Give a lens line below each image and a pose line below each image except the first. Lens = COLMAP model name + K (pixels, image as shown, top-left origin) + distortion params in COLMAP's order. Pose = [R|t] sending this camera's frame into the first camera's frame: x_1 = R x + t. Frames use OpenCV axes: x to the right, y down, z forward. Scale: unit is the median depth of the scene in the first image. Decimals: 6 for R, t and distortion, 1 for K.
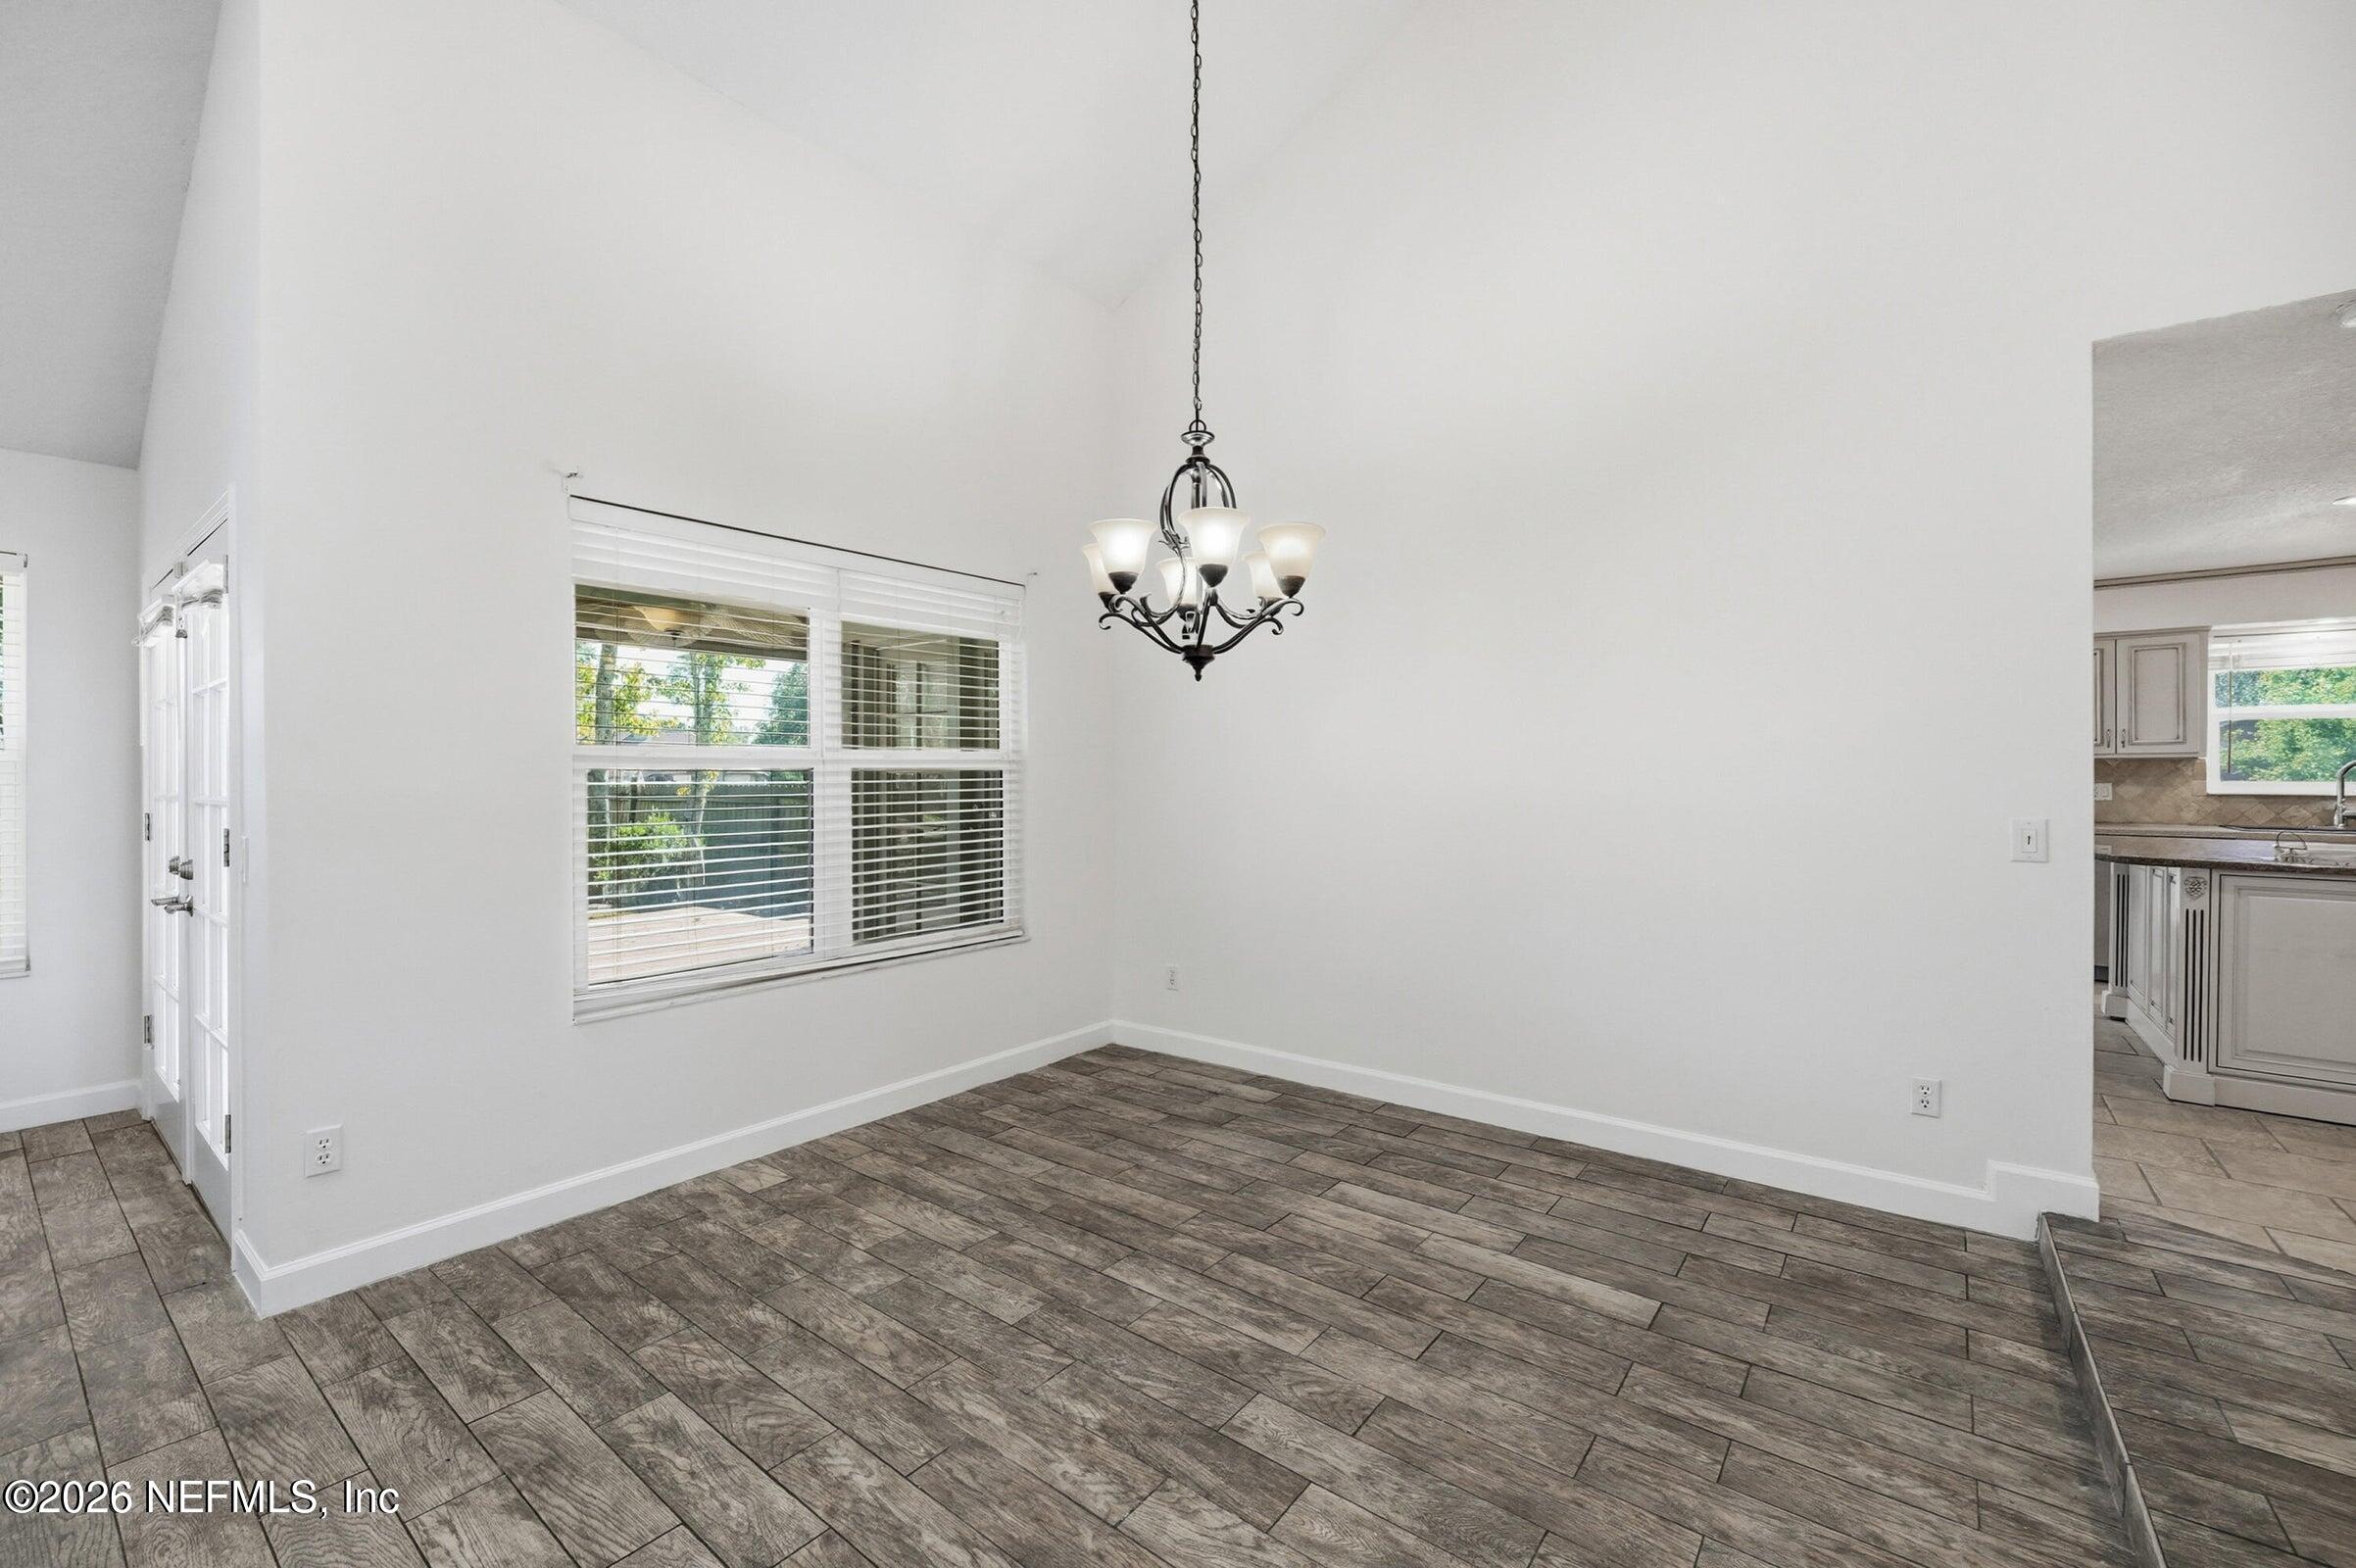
lens RADIAL K [[980.1, 0, 1177.7], [0, 980.1, 770.5], [0, 0, 1]] dist [-0.013807, 0.003581]
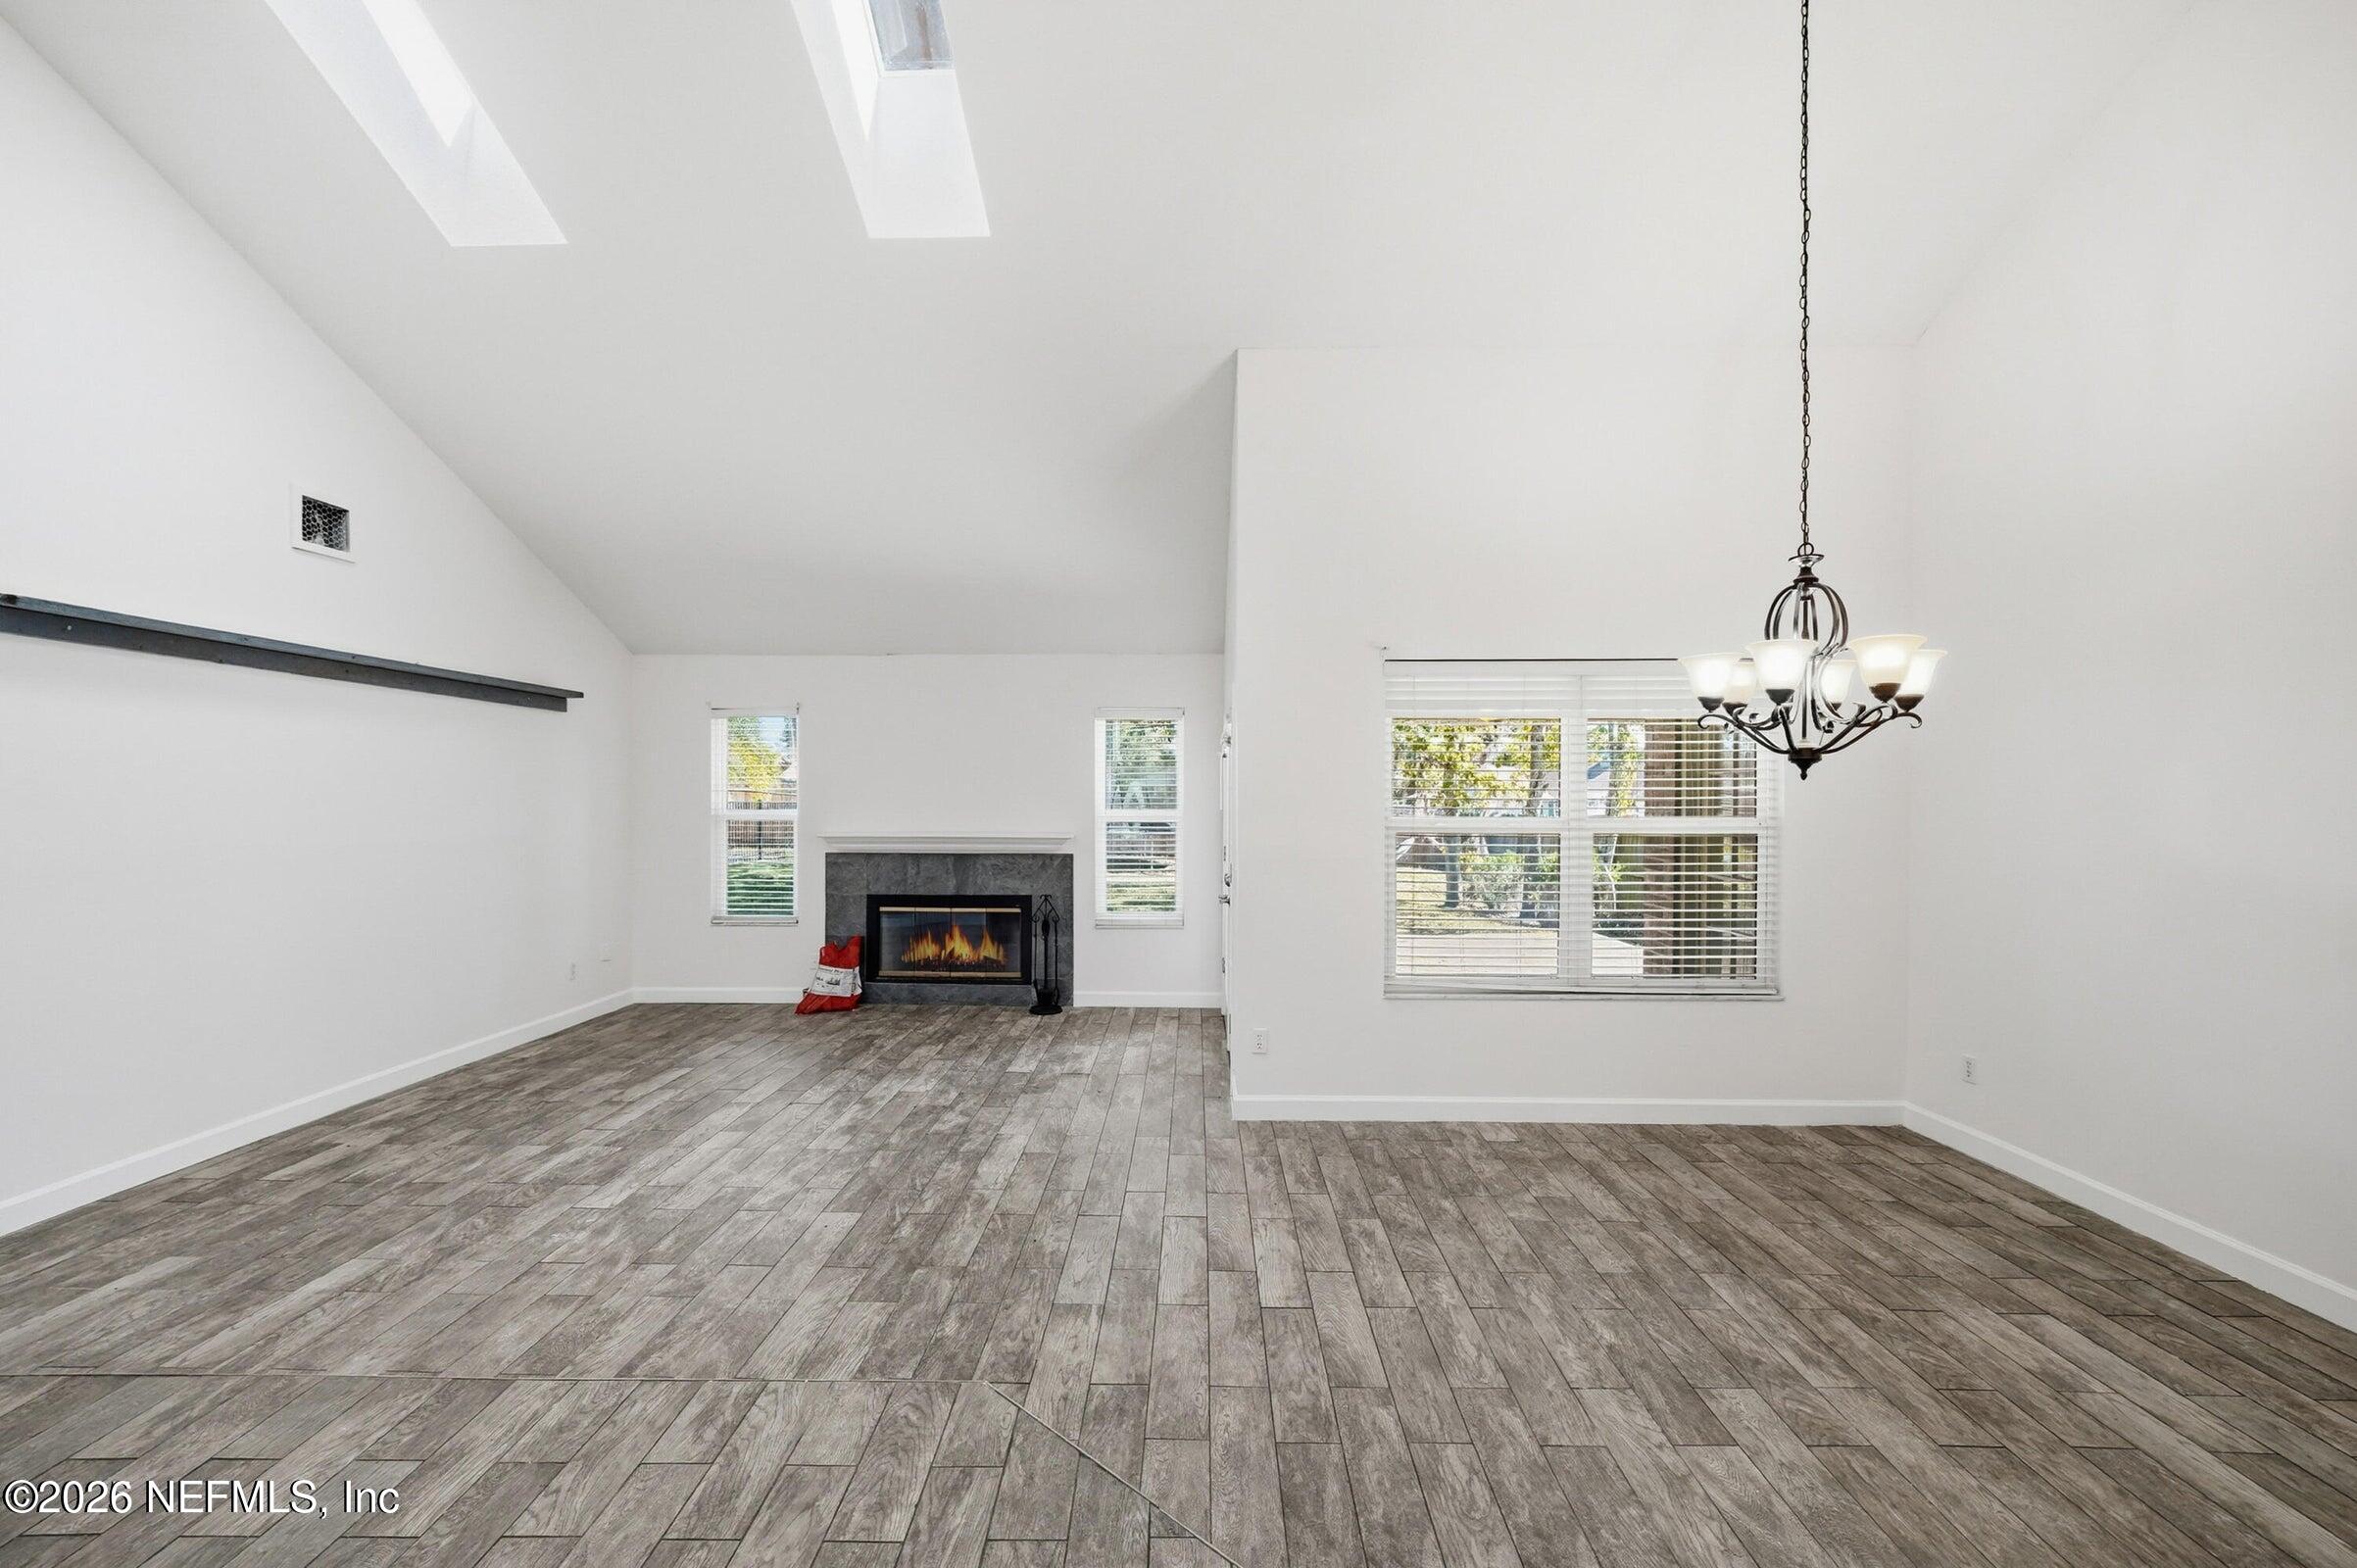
lens RADIAL K [[980.5, 0, 1178.2], [0, 980.5, 770.5], [0, 0, 1]] dist [-0.013807, 0.003581]
pose [[0.599478, -0.016024, -0.800231, 0.475421], [-0.002957, 0.999748, -0.022235, -0.074285], [0.800386, 0.015696, 0.599280, -0.228926]]
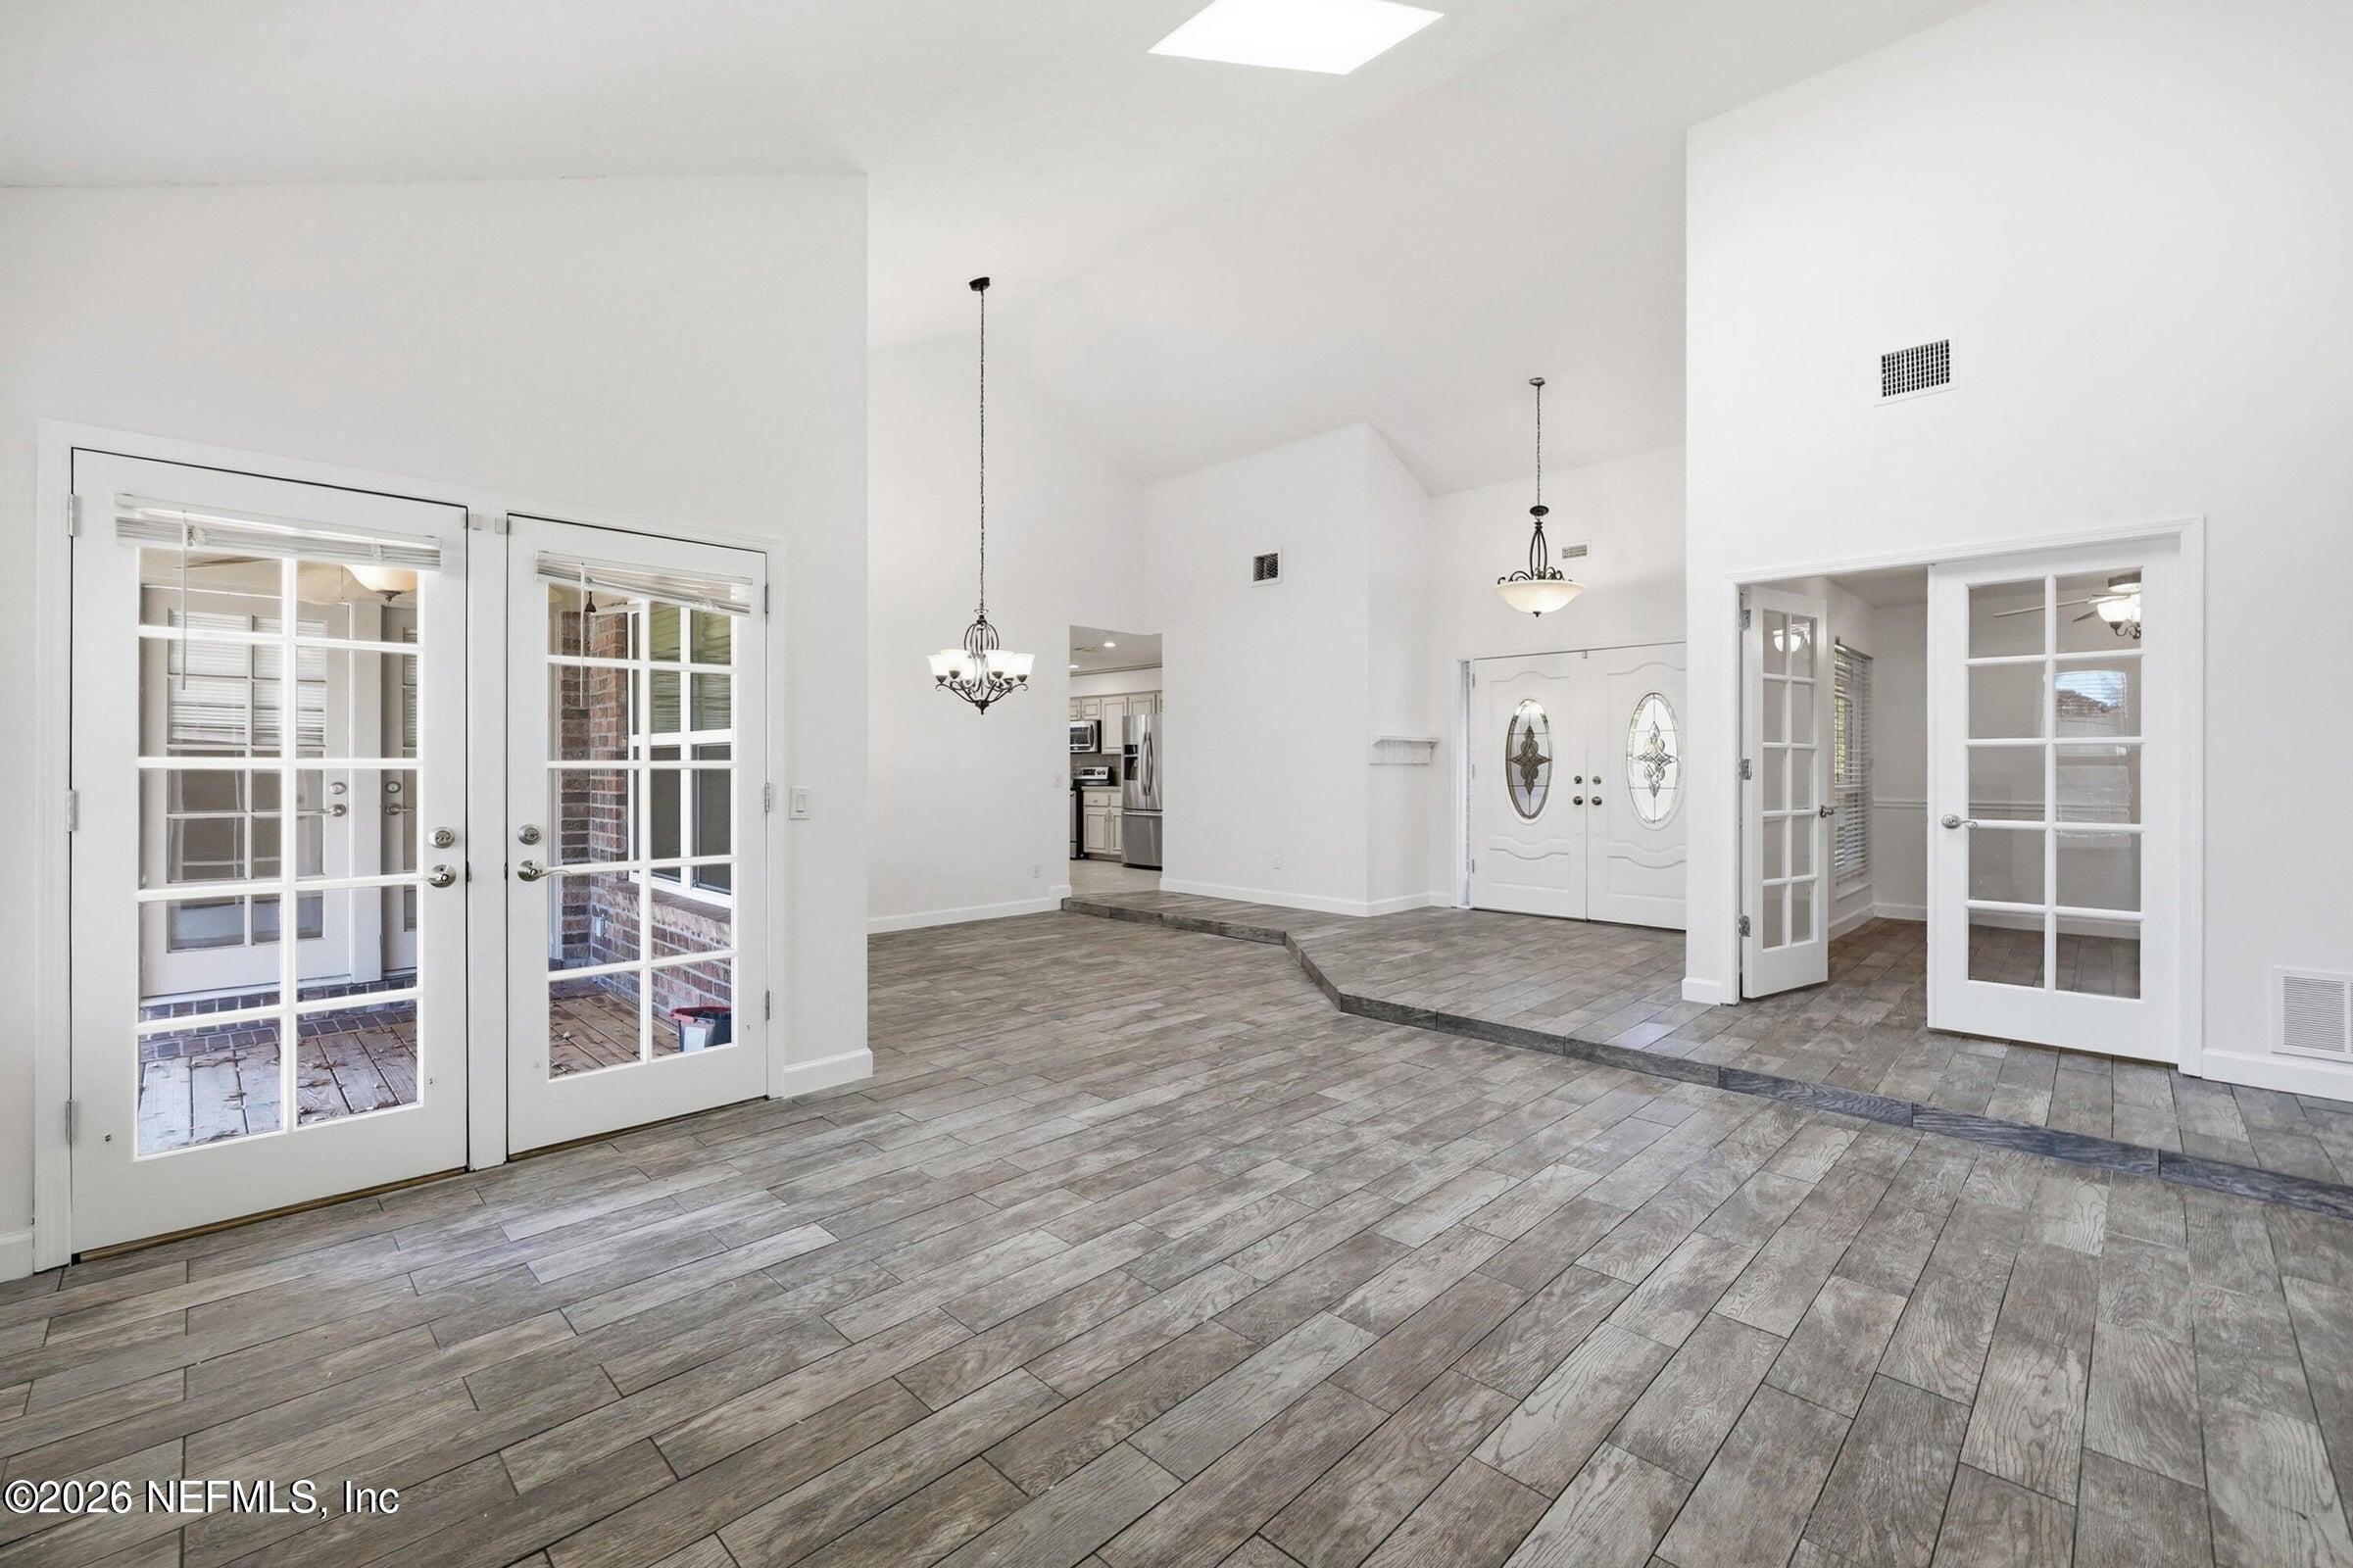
lens RADIAL K [[978.8, 0, 1176.2], [0, 978.8, 770.6], [0, 0, 1]] dist [-0.013807, 0.003581]
pose [[0.118561, 0.001279, 0.992946, -2.144572], [-0.002131, 0.999997, -0.001034, 0.038581], [-0.992944, -0.001994, 0.118564, 0.245017]]
